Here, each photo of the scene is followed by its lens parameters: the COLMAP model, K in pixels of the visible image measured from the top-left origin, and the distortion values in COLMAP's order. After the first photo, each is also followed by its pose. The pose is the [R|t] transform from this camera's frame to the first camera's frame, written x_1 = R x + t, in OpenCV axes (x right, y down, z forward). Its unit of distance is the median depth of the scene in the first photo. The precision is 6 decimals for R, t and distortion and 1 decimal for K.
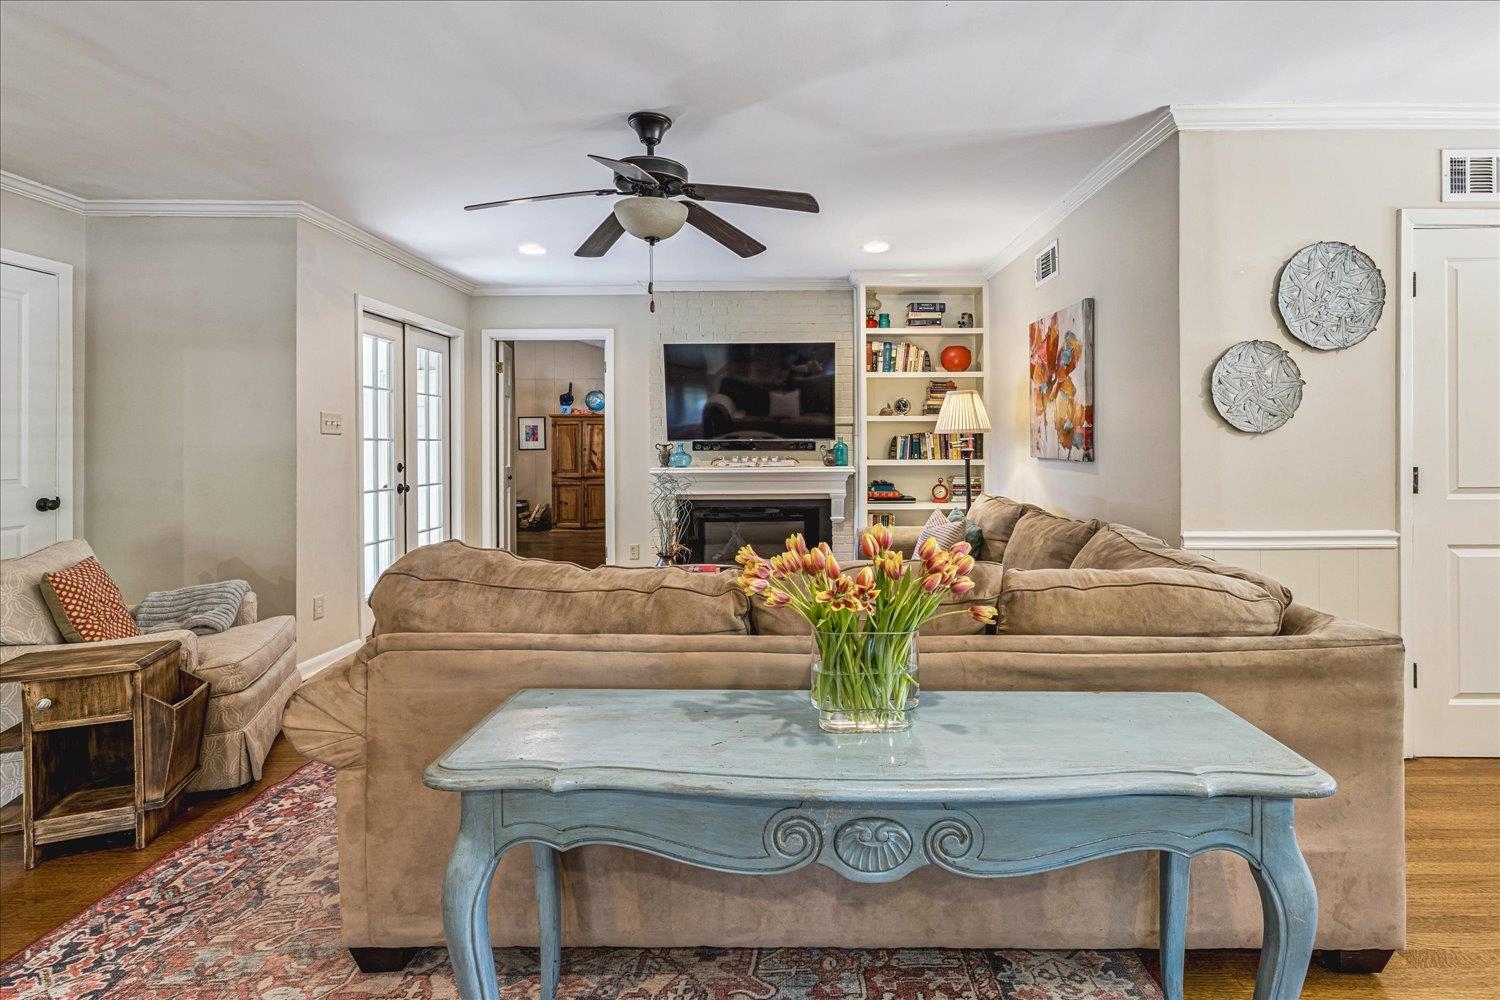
lens RADIAL K [[706.3, 0, 786.2], [0, 706.3, 443.5], [0, 0, 1]] dist [-0.001810, 0.000452]
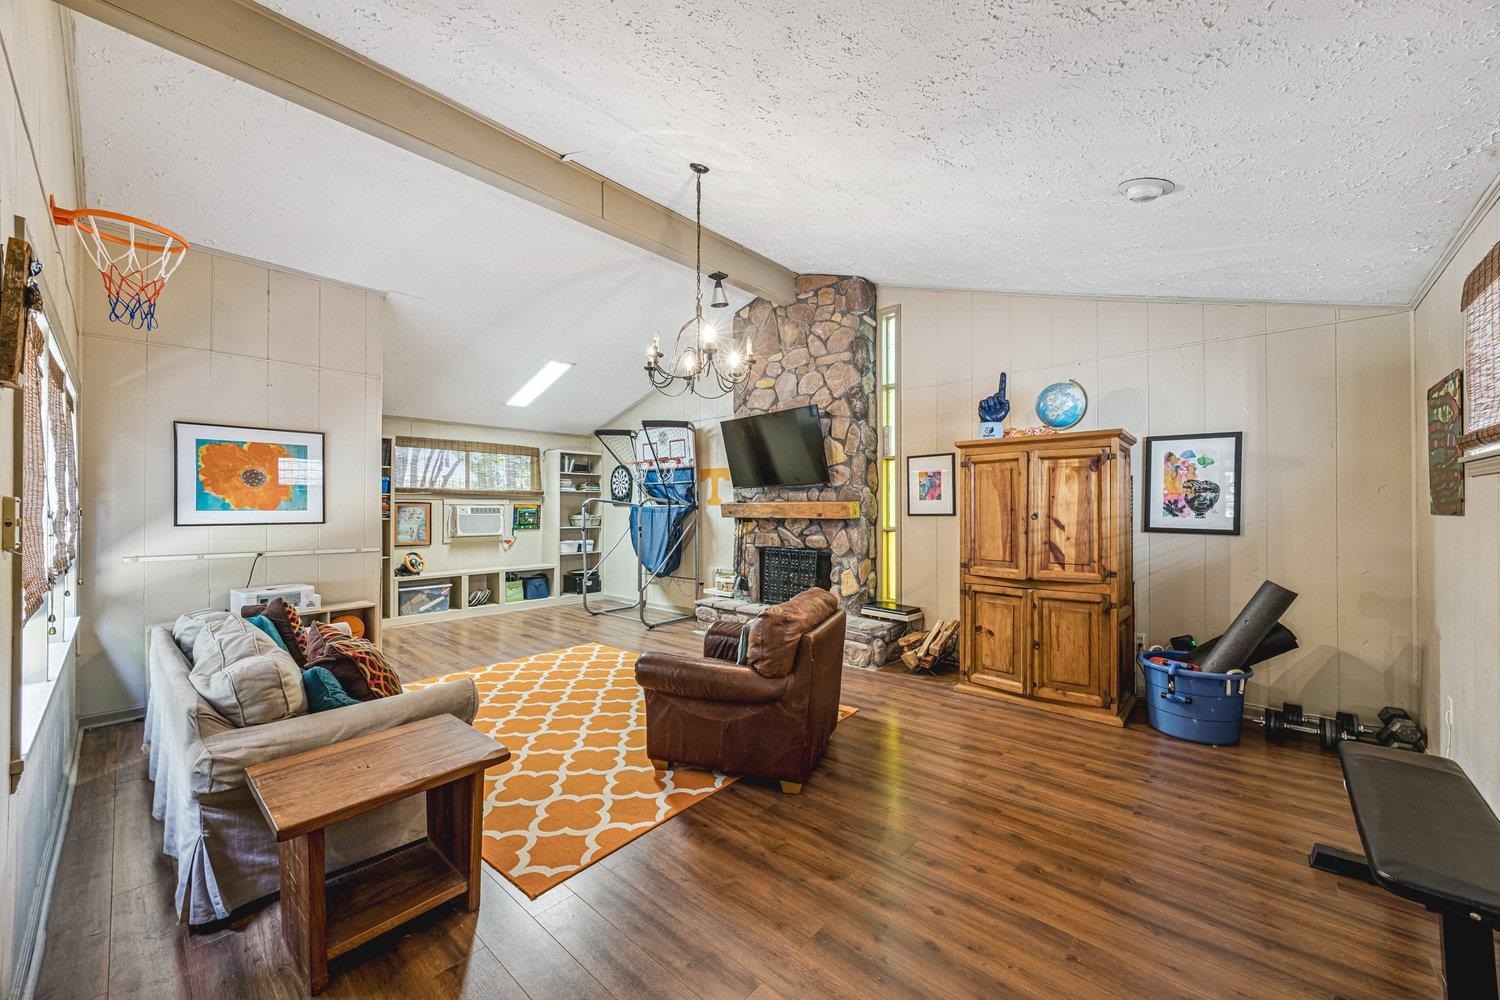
lens RADIAL K [[564.5, 0, 754.8], [0, 564.5, 510.9], [0, 0, 1]] dist [-0.002532, 0.000166]
pose [[0.735198, 0.003782, -0.677841, -0.176251], [-0.003893, 0.999992, 0.001357, 0.005405], [0.677841, 0.001641, 0.735207, 0.627129]]
